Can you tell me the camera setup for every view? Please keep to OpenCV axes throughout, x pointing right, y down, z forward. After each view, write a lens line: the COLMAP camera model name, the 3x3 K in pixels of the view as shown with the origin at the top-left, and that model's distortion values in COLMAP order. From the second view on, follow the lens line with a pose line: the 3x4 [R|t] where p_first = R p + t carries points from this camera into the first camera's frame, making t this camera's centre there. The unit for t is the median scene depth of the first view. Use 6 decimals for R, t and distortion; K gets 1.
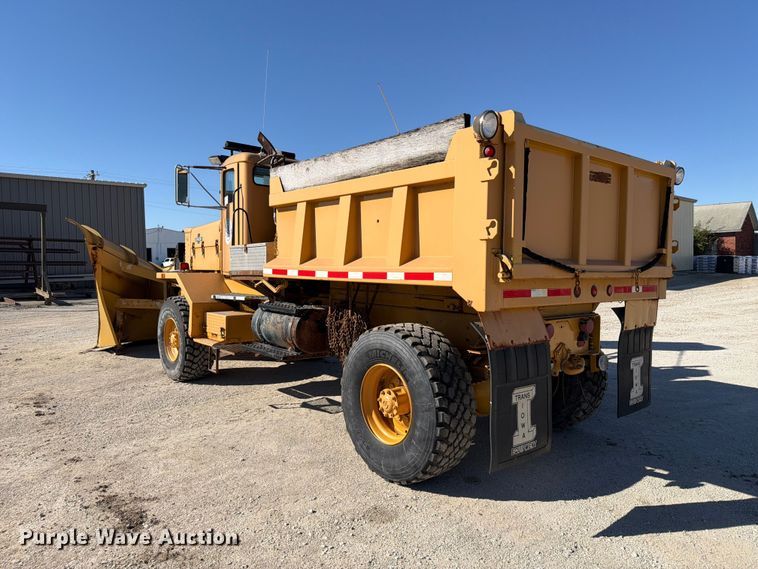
lens RADIAL K [[536.5, 0, 379.0], [0, 536.5, 284.5], [0, 0, 1]] dist [0.054795, -0.055781]
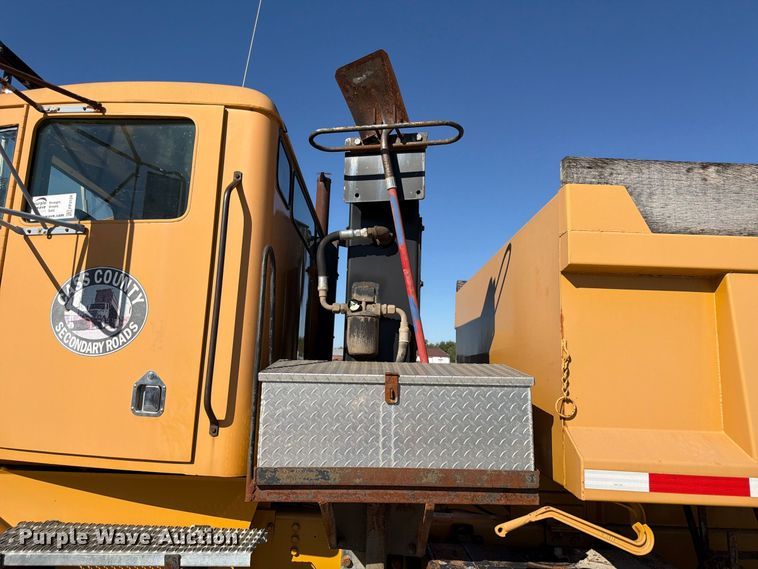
lens RADIAL K [[532.9, 0, 374.5], [0, 532.9, 286.5], [0, 0, 1]] dist [0.076727, -0.116213]
pose [[0.639171, 0.141974, 0.755846, -0.330606], [0.000194, 0.982783, -0.184765, -0.046431], [-0.769065, 0.118243, 0.628139, 0.565362]]
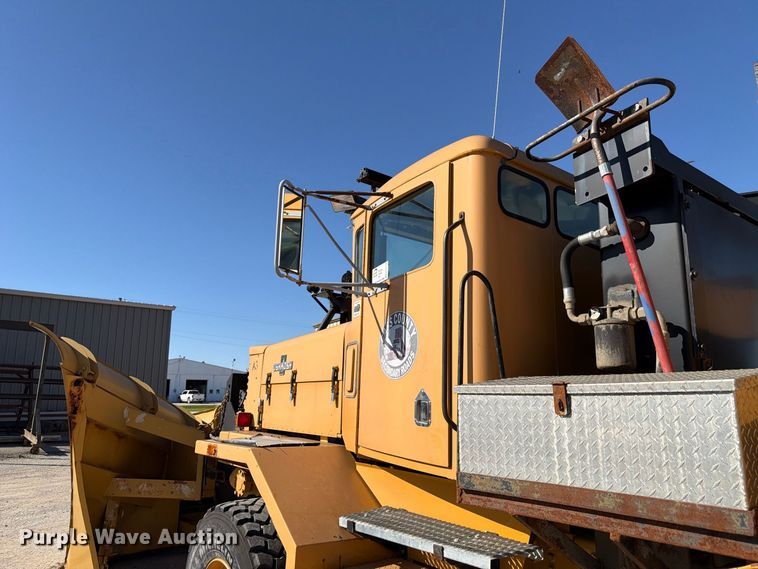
lens RADIAL K [[532.9, 0, 374.5], [0, 532.9, 286.5], [0, 0, 1]] dist [0.076727, -0.116213]
pose [[0.999115, 0.011663, -0.040409, -0.228348], [-0.021122, 0.969973, -0.242293, -0.037318], [0.036370, 0.242932, 0.969361, 0.499969]]
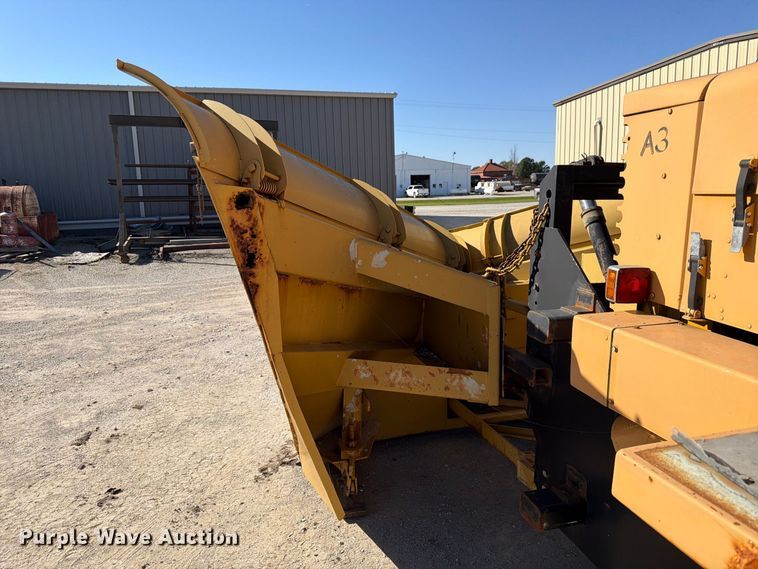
lens RADIAL K [[532.9, 0, 374.5], [0, 532.9, 286.5], [0, 0, 1]] dist [0.076727, -0.116213]
pose [[0.907306, 0.067016, -0.415096, -0.381367], [-0.007547, 0.989653, 0.143279, -0.063733], [0.420404, -0.126865, 0.898424, 0.820094]]
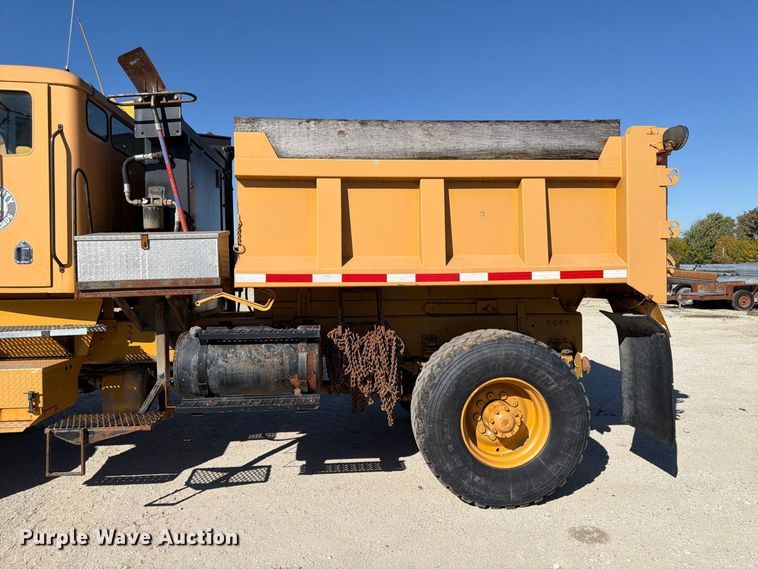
lens RADIAL K [[532.9, 0, 374.5], [0, 532.9, 286.5], [0, 0, 1]] dist [0.076727, -0.116213]
pose [[0.575807, -0.030927, 0.817000, -0.399937], [0.046298, 0.998914, 0.005184, -0.006993], [-0.816274, 0.034840, 0.576614, 0.322577]]
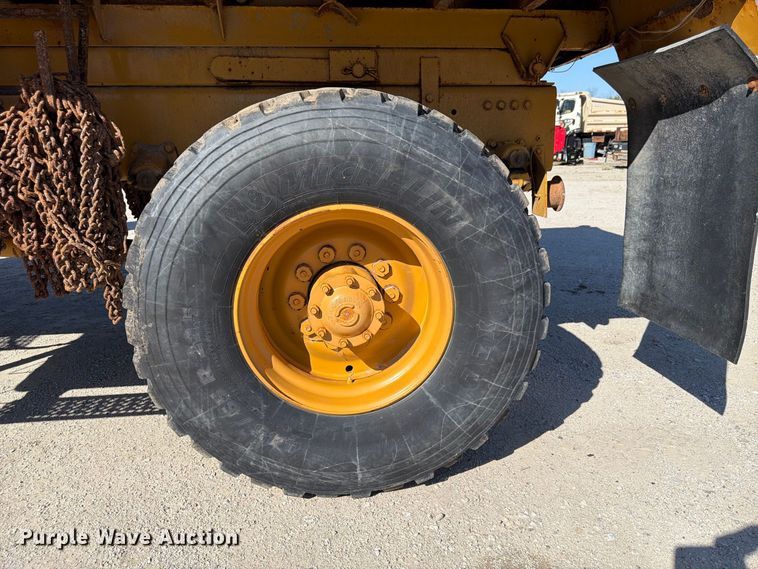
lens RADIAL K [[532.9, 0, 374.5], [0, 532.9, 286.5], [0, 0, 1]] dist [0.076727, -0.116213]
pose [[0.563942, -0.210284, 0.798593, -0.127920], [0.054619, 0.974417, 0.218012, 0.061562], [-0.824006, -0.079328, 0.561000, 0.381600]]
